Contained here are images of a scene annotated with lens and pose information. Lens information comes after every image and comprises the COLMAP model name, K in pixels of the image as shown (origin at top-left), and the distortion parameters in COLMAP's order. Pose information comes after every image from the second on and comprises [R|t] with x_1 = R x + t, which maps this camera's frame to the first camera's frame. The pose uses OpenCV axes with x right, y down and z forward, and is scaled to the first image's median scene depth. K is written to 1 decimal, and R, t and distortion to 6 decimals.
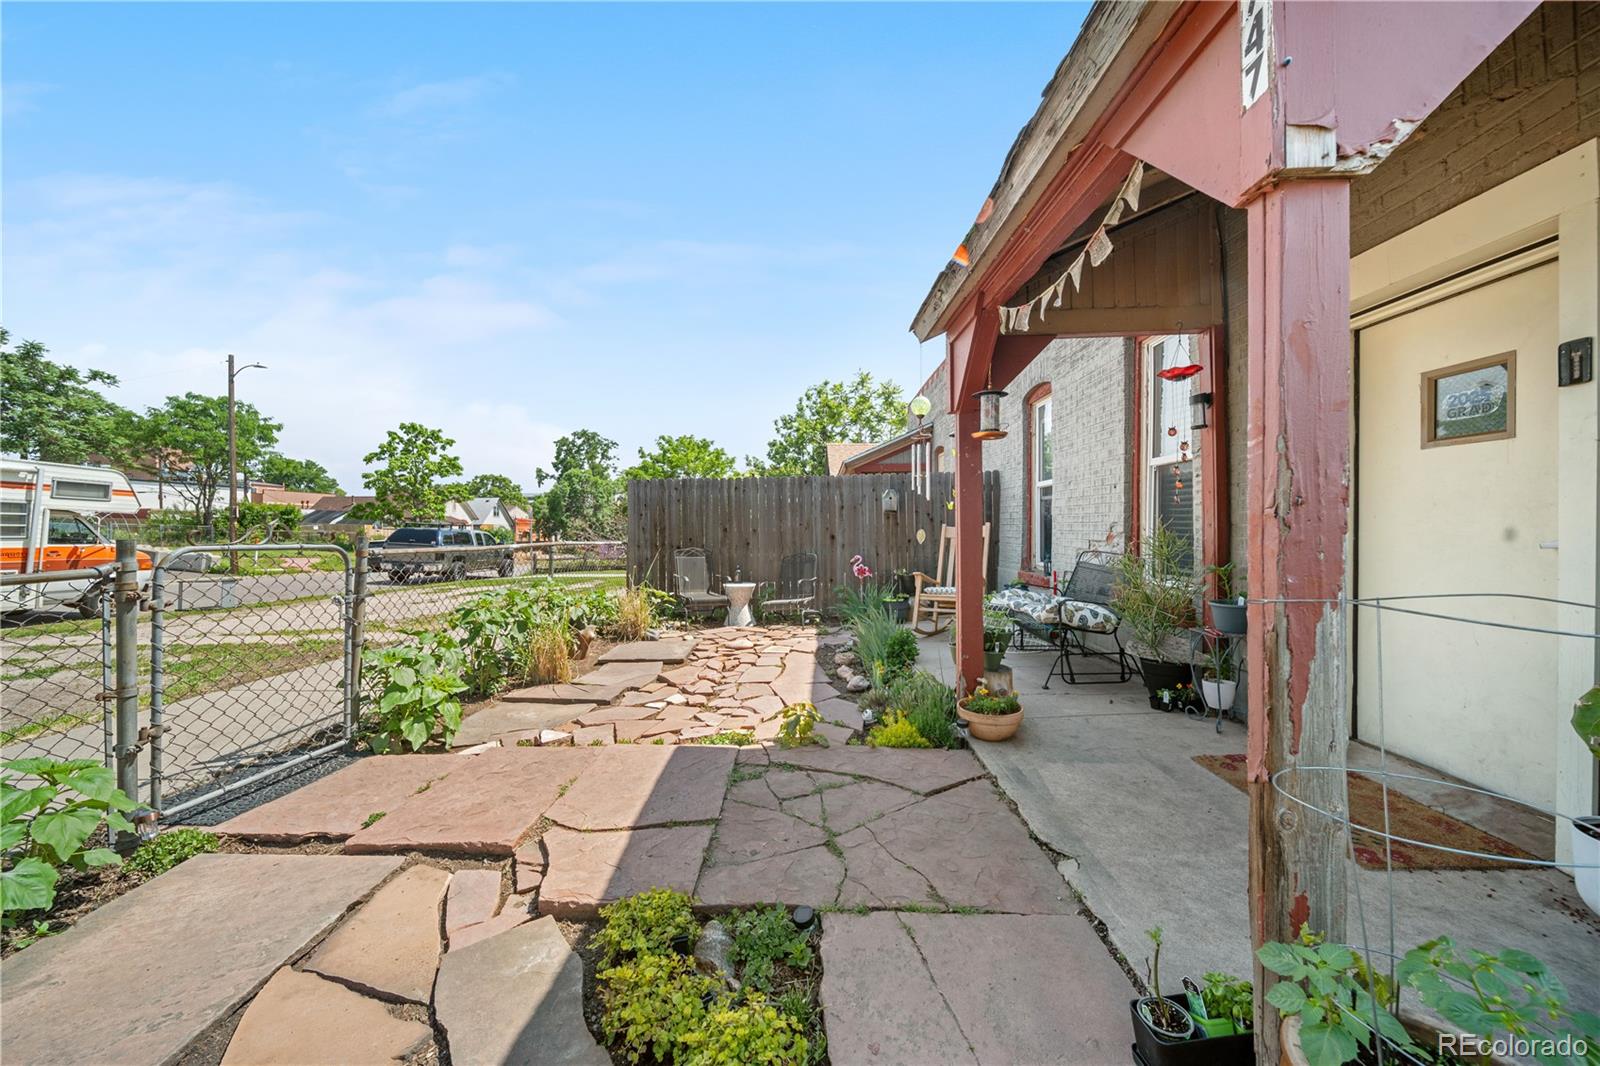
lens RADIAL K [[555.0, 0, 800.0], [0, 555.0, 533.0], [0, 0, 1]] dist [-0.004574, -0.000086]
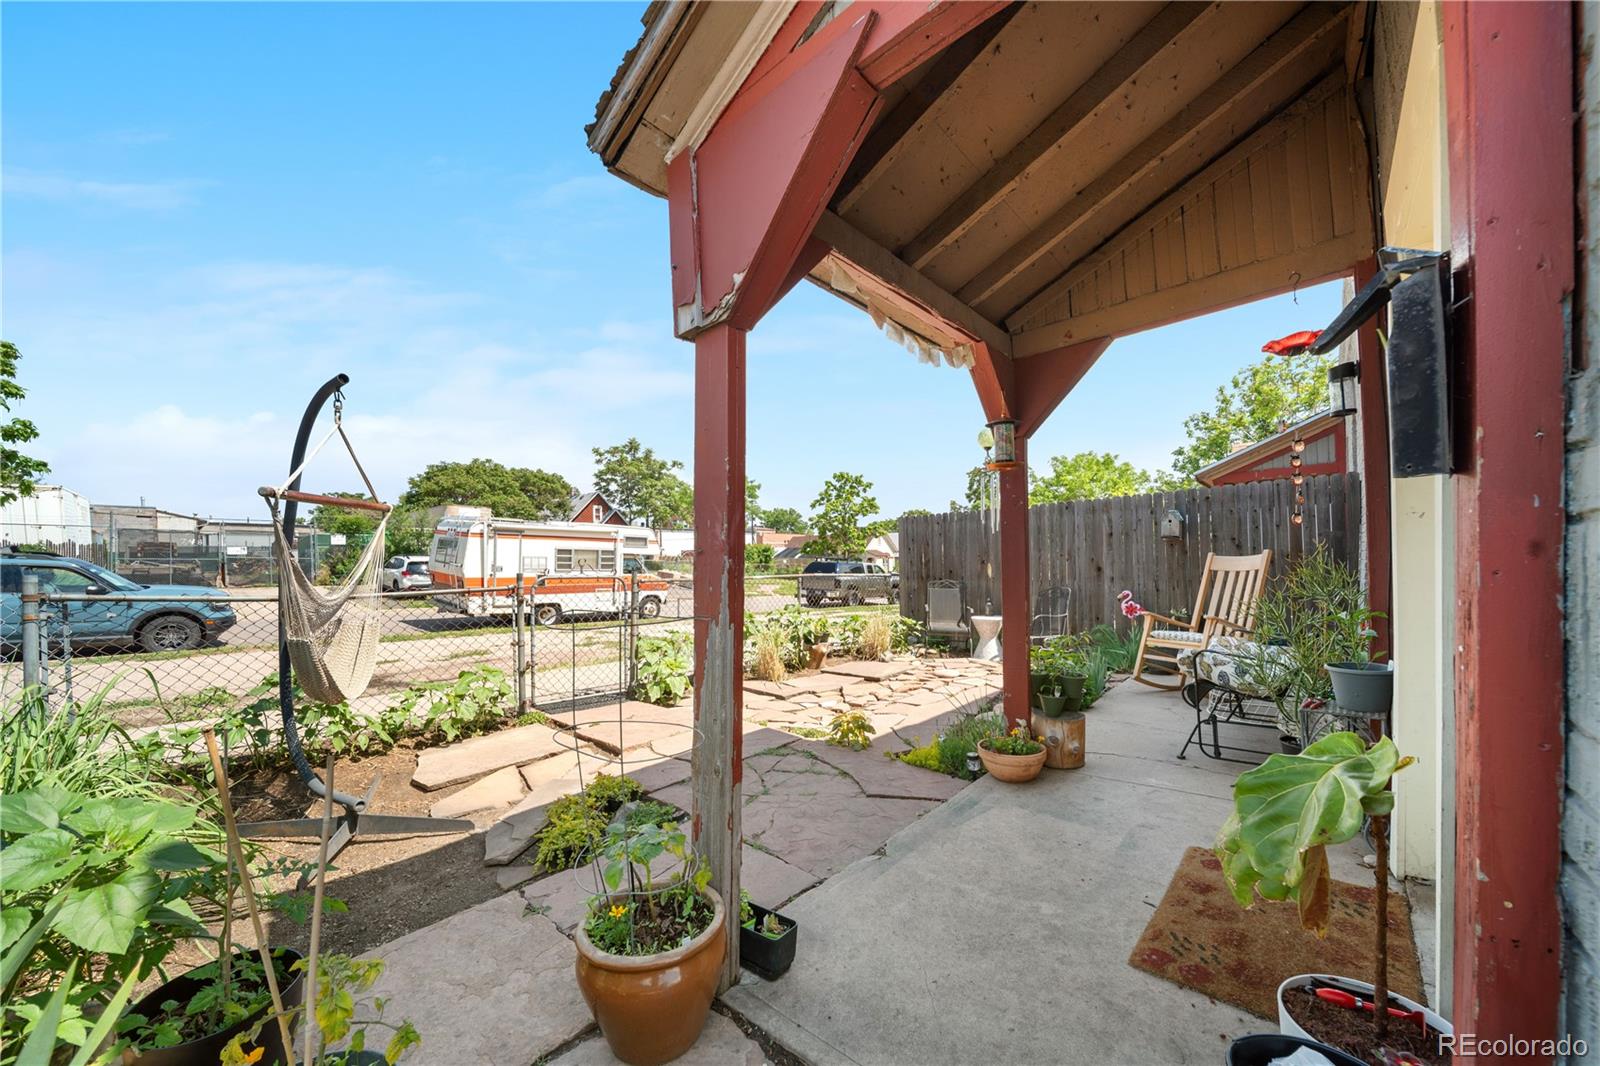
lens RADIAL K [[587.5, 0, 802.9], [0, 587.5, 572.1], [0, 0, 1]] dist [-0.005536, -0.000094]
pose [[0.750745, 0.001748, -0.660590, 0.205056], [0.008239, 0.999894, 0.012009, -0.001764], [0.660541, -0.014458, 0.750650, -0.000141]]
